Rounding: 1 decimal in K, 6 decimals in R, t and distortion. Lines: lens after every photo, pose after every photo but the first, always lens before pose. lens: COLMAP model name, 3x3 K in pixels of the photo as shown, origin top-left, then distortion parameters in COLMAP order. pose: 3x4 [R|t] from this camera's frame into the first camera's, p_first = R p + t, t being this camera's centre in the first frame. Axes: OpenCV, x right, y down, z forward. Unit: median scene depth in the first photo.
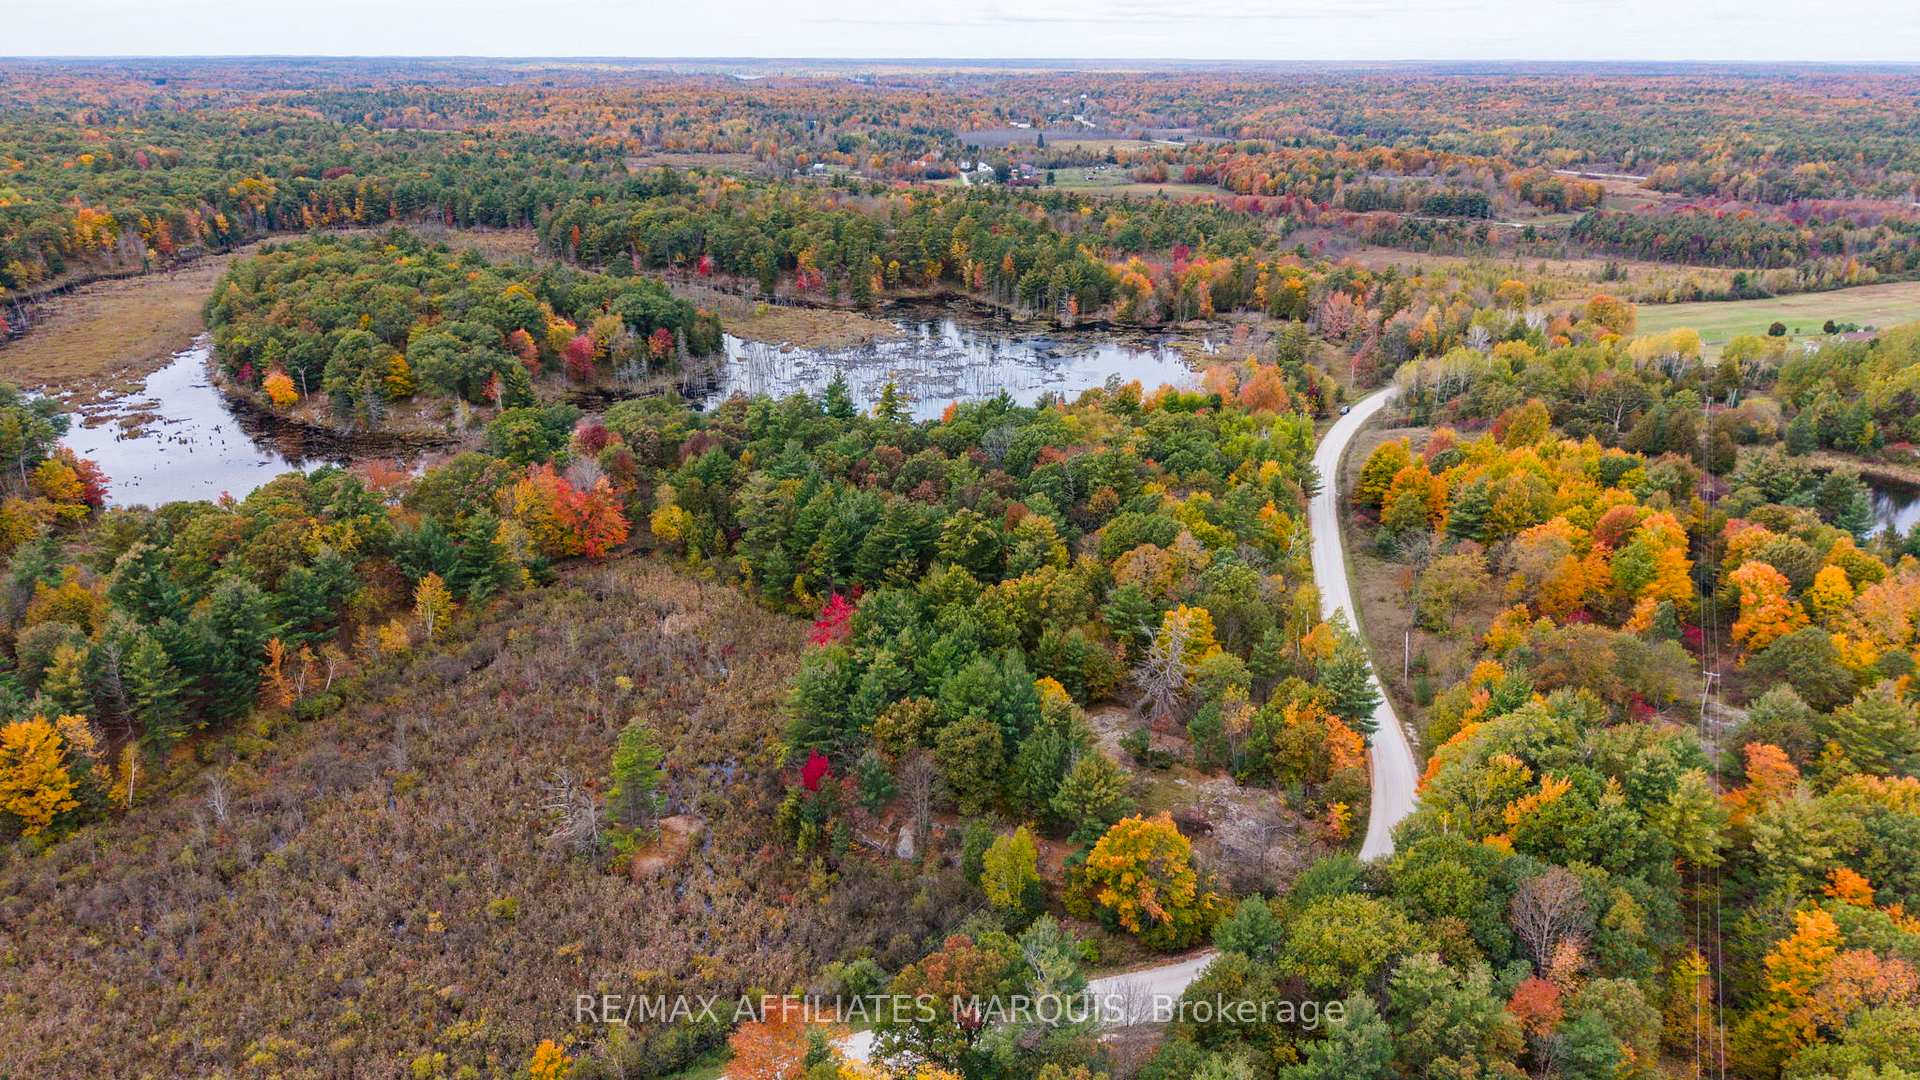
lens RADIAL K [[1287.2, 0, 959.5], [0, 1287.2, 550.2], [0, 0, 1]] dist [0.020869, -0.024750]
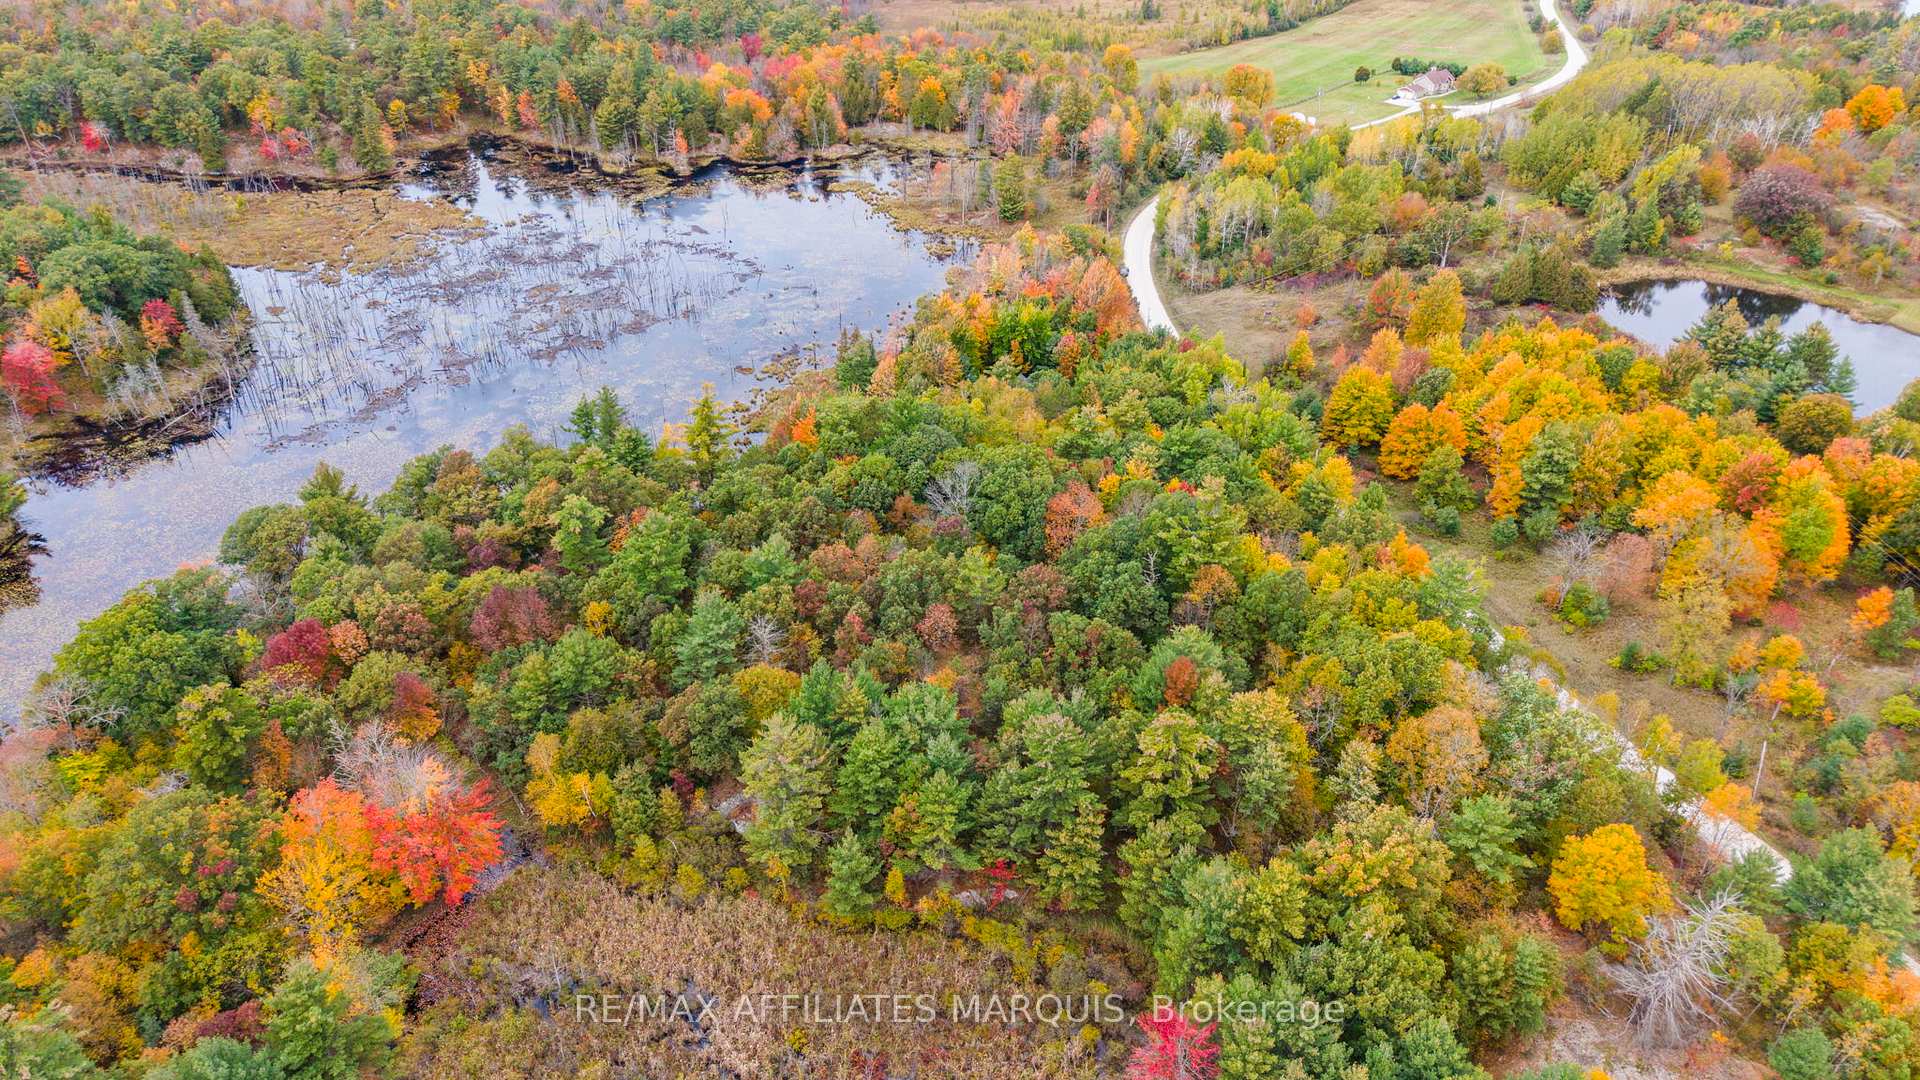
lens RADIAL K [[1287.2, 0, 964.7], [0, 1287.2, 537.0], [0, 0, 1]] dist [0.020869, -0.024750]
pose [[0.887894, -0.250104, 0.386125, -0.149557], [0.170813, 0.958540, 0.228088, -0.135929], [-0.427162, -0.136563, 0.893803, 0.235920]]
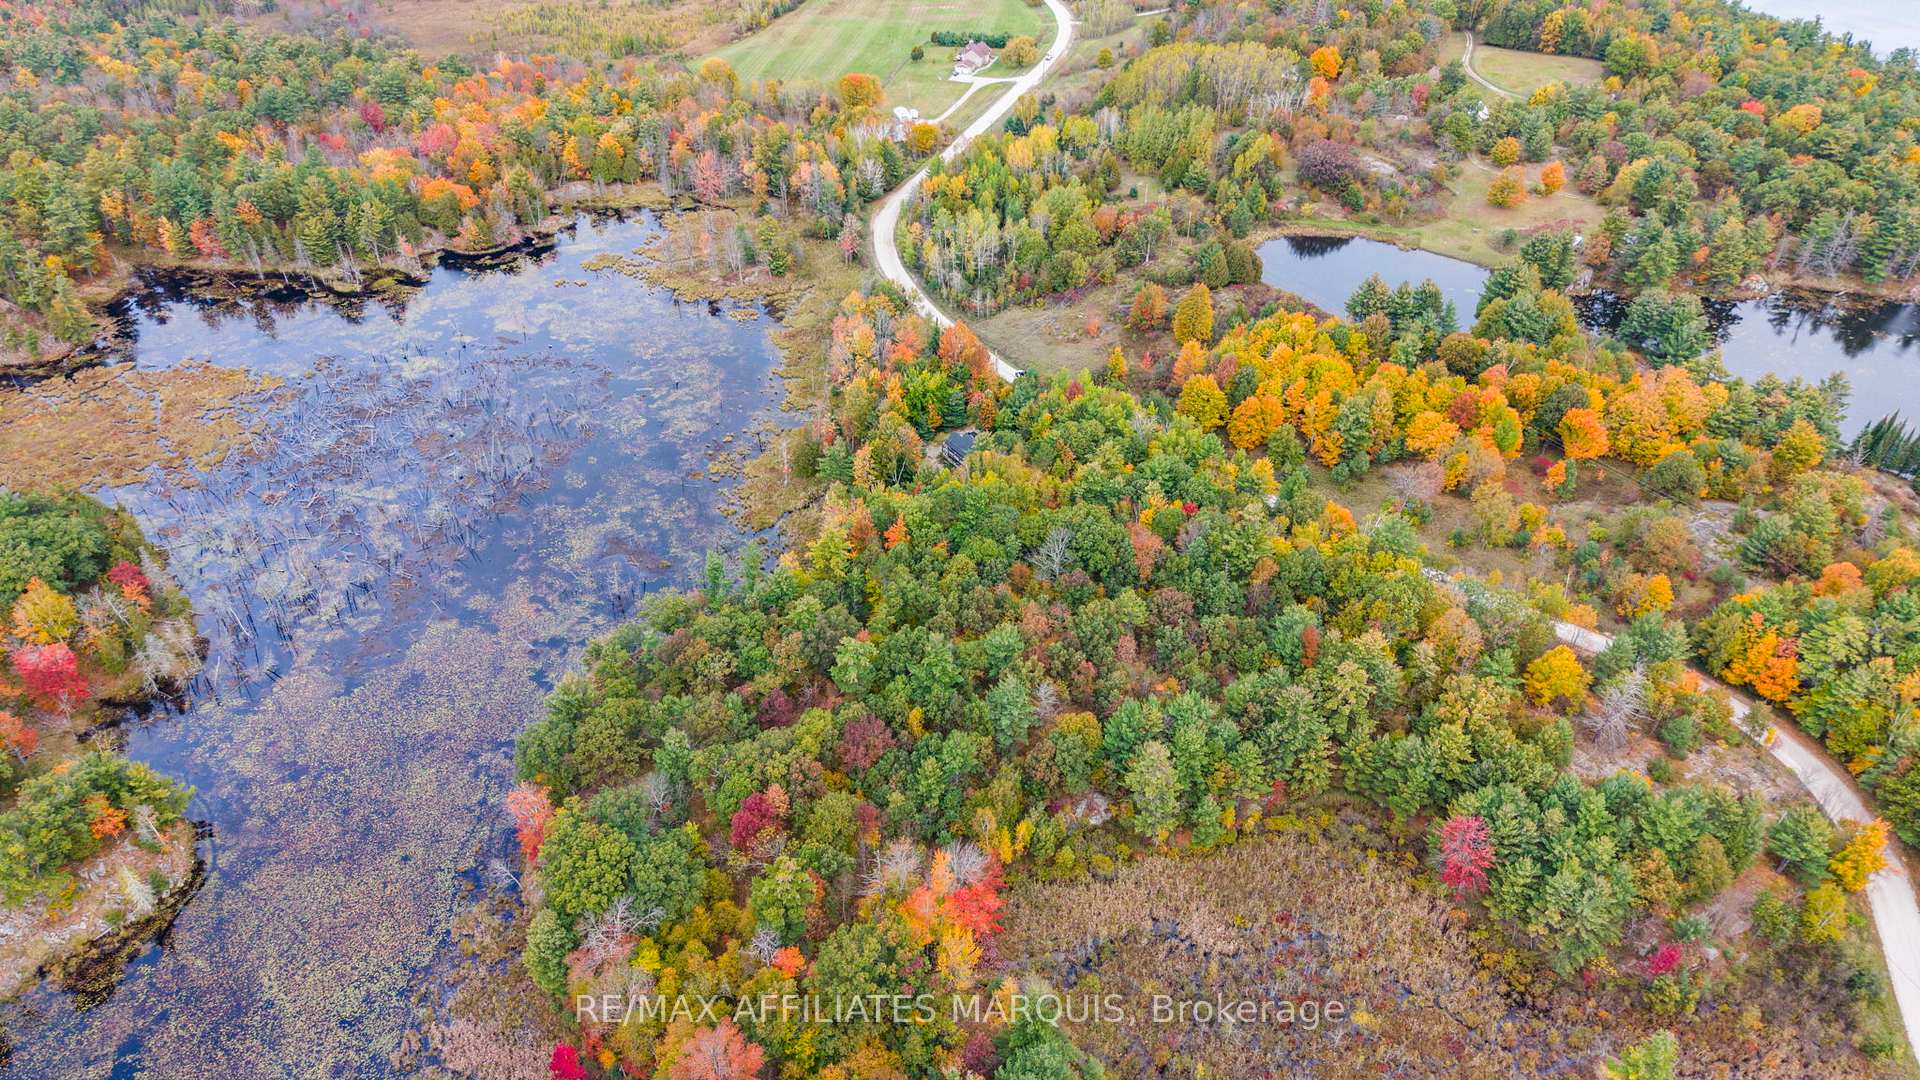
lens RADIAL K [[1287.2, 0, 961.3], [0, 1287.2, 533.5], [0, 0, 1]] dist [0.020869, -0.024750]
pose [[0.565920, -0.495924, 0.658631, -0.405807], [0.288786, 0.867489, 0.405050, -0.321214], [-0.772229, -0.039023, 0.634145, 0.275181]]
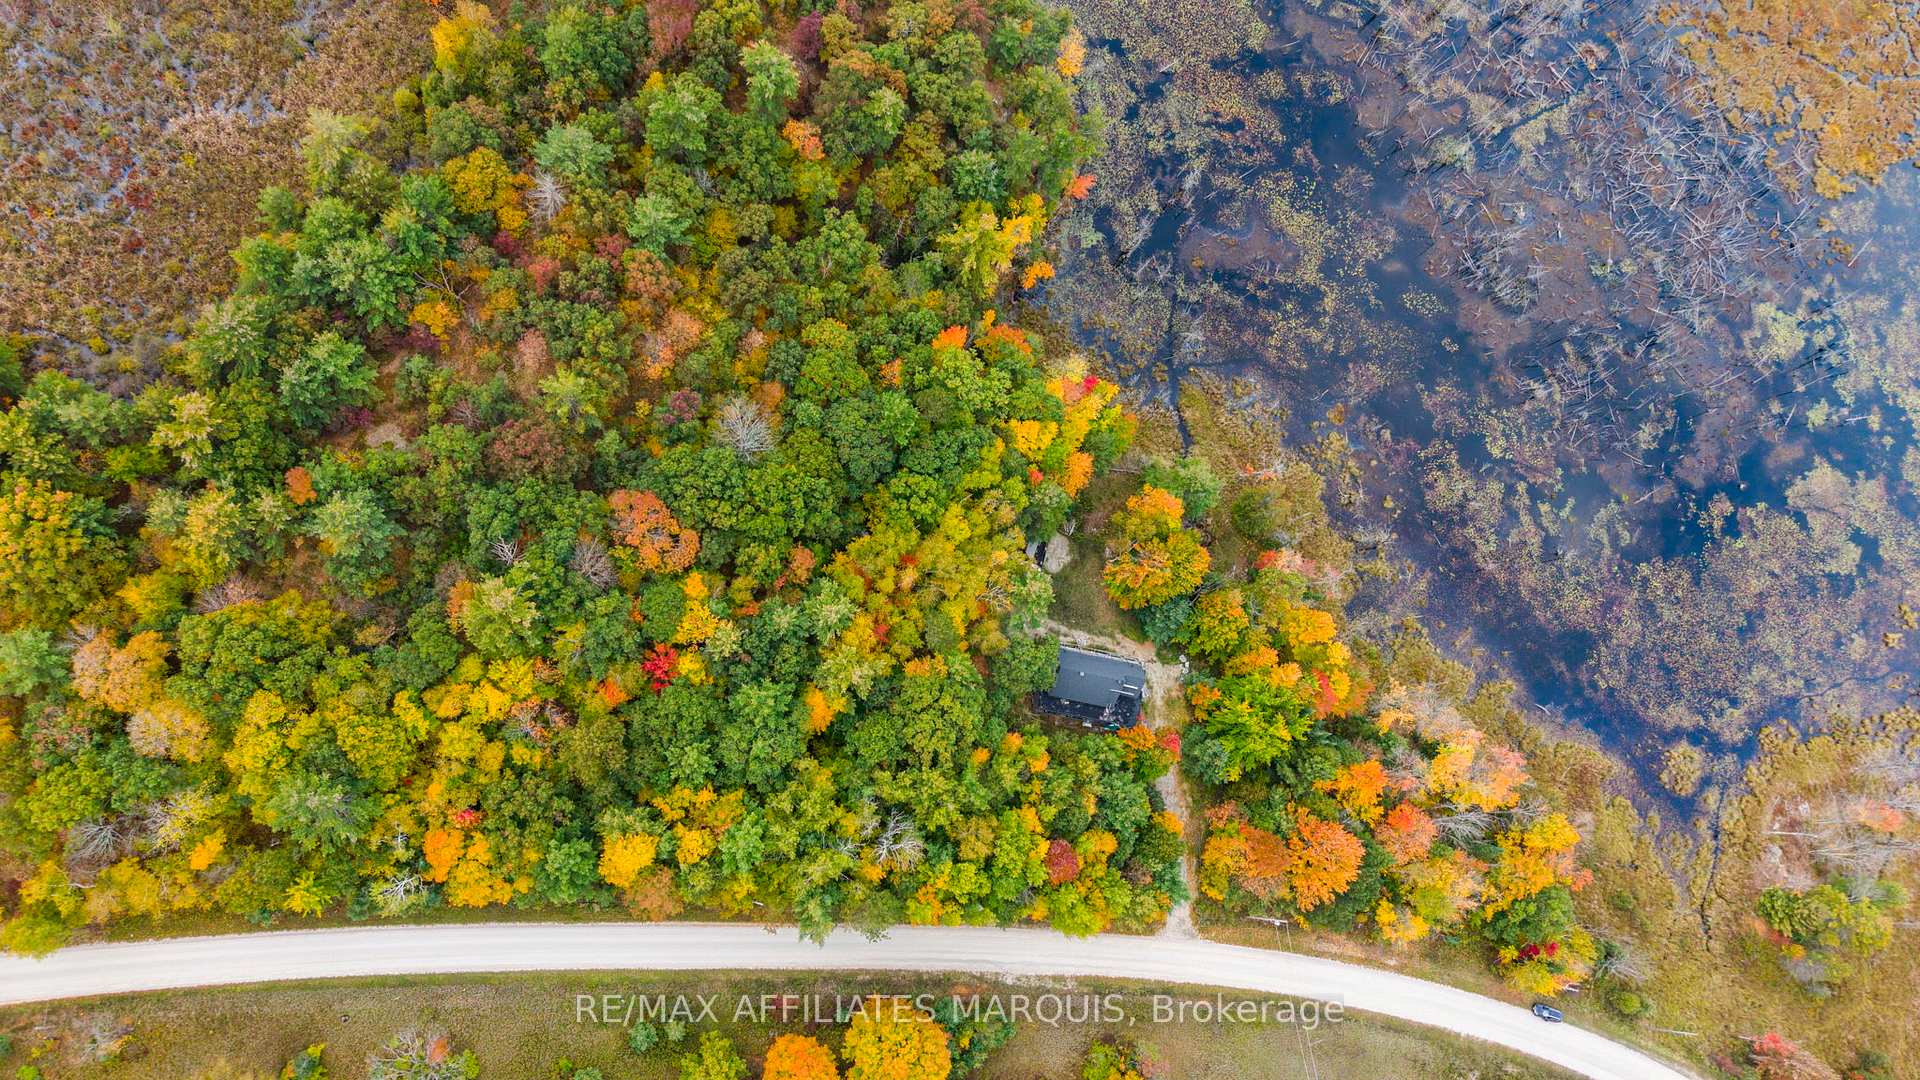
lens RADIAL K [[1287.2, 0, 957.8], [0, 1287.2, 535.0], [0, 0, 1]] dist [0.020869, -0.024750]
pose [[0.203346, 0.963777, -0.172579, 0.133576], [-0.575702, 0.260265, 0.775132, -0.394814], [0.791971, -0.058266, 0.607773, 0.434496]]
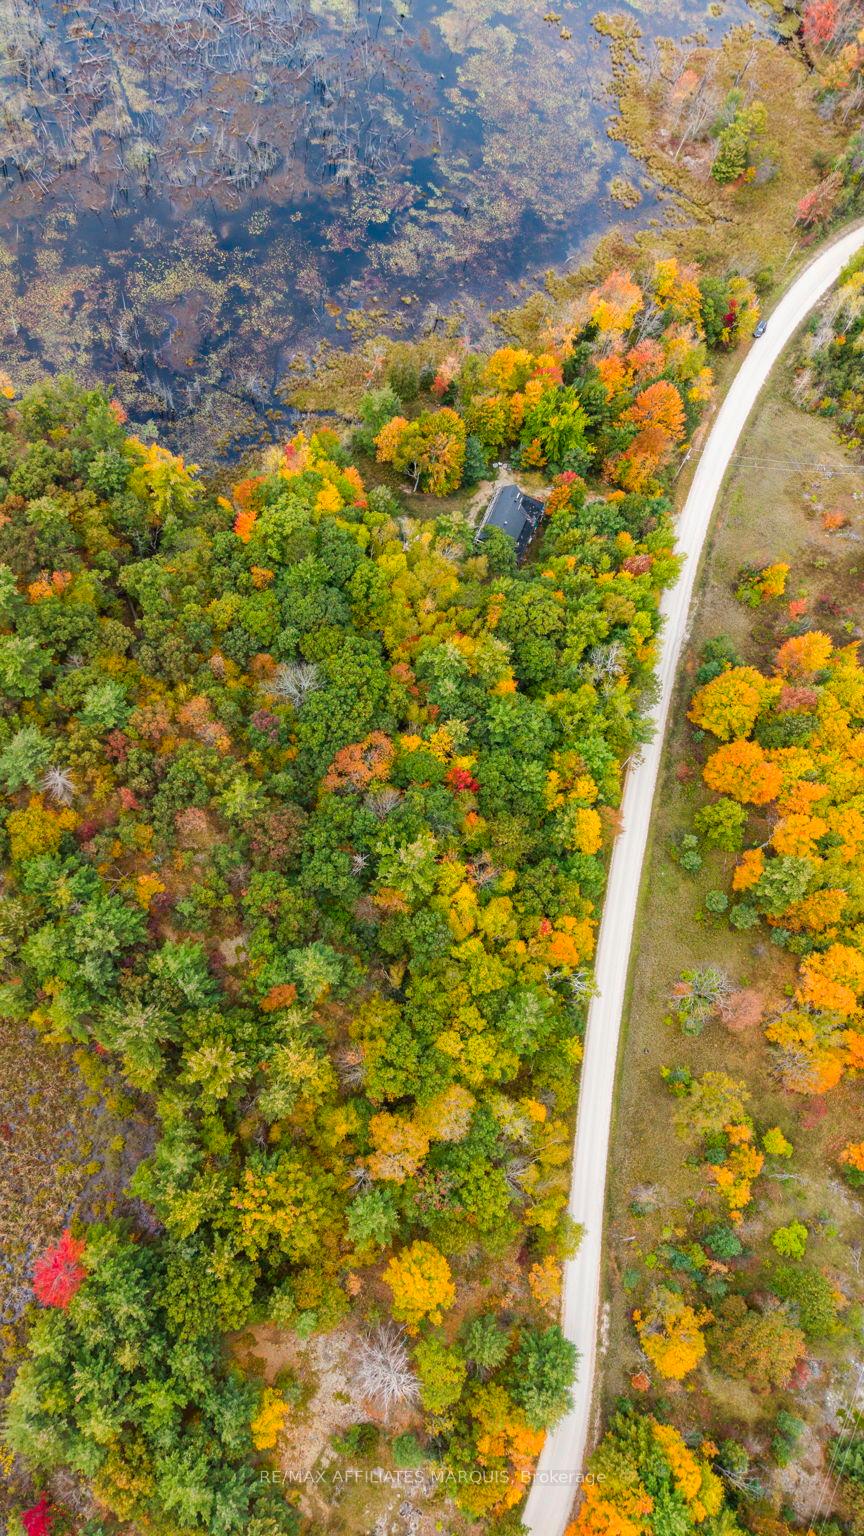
lens RADIAL K [[1029.7, 0, 434.3], [0, 1029.7, 761.1], [0, 0, 1]] dist [0.020869, -0.024750]
pose [[0.989940, 0.061058, 0.127636, 0.023931], [-0.135946, 0.660479, 0.738435, -0.344889], [-0.039214, -0.748358, 0.662135, 0.329225]]
